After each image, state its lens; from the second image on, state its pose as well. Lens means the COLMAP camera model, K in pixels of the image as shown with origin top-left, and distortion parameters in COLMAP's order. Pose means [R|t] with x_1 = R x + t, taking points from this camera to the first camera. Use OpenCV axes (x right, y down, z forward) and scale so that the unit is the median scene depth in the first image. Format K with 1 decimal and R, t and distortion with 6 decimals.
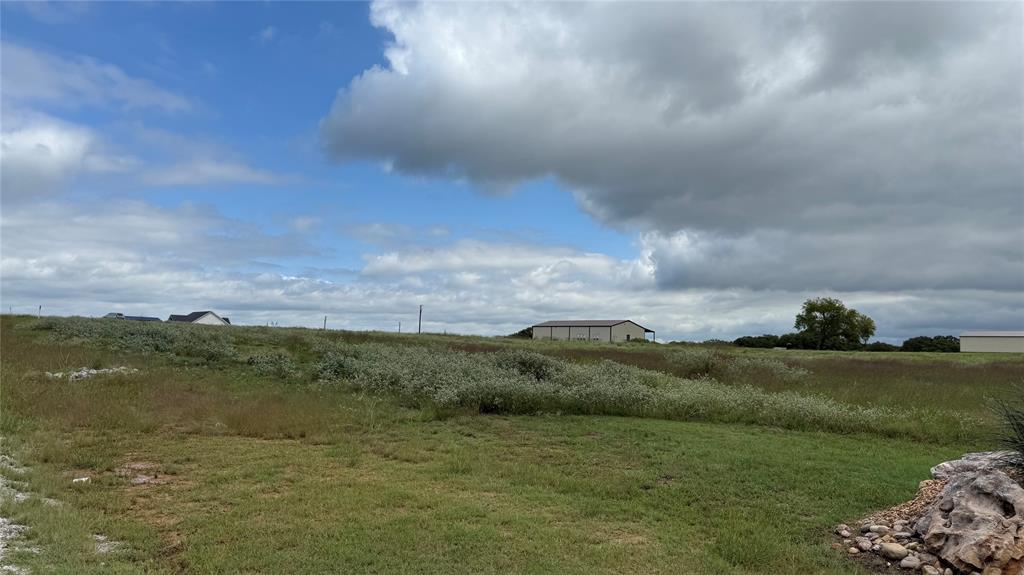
lens RADIAL K [[769.3, 0, 516.8], [0, 769.3, 294.0], [0, 0, 1]] dist [0.038179, -0.014654]
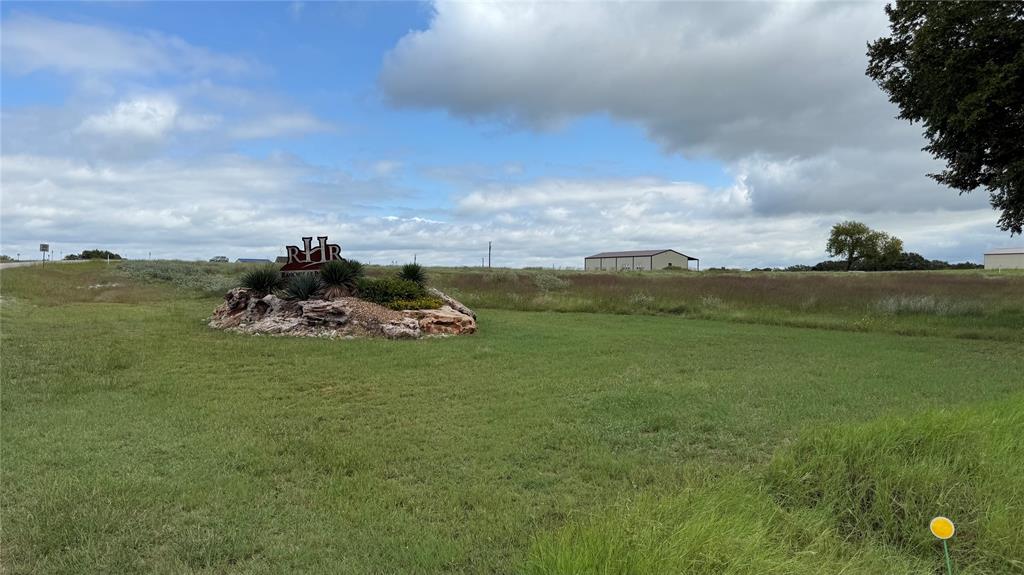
lens RADIAL K [[769.3, 0, 536.4], [0, 769.3, 334.1], [0, 0, 1]] dist [0.038179, -0.014654]
pose [[0.986687, -0.013509, -0.162071, 0.092988], [0.035582, 0.990331, 0.134082, 0.001002], [0.158692, -0.138064, 0.977627, -0.043299]]
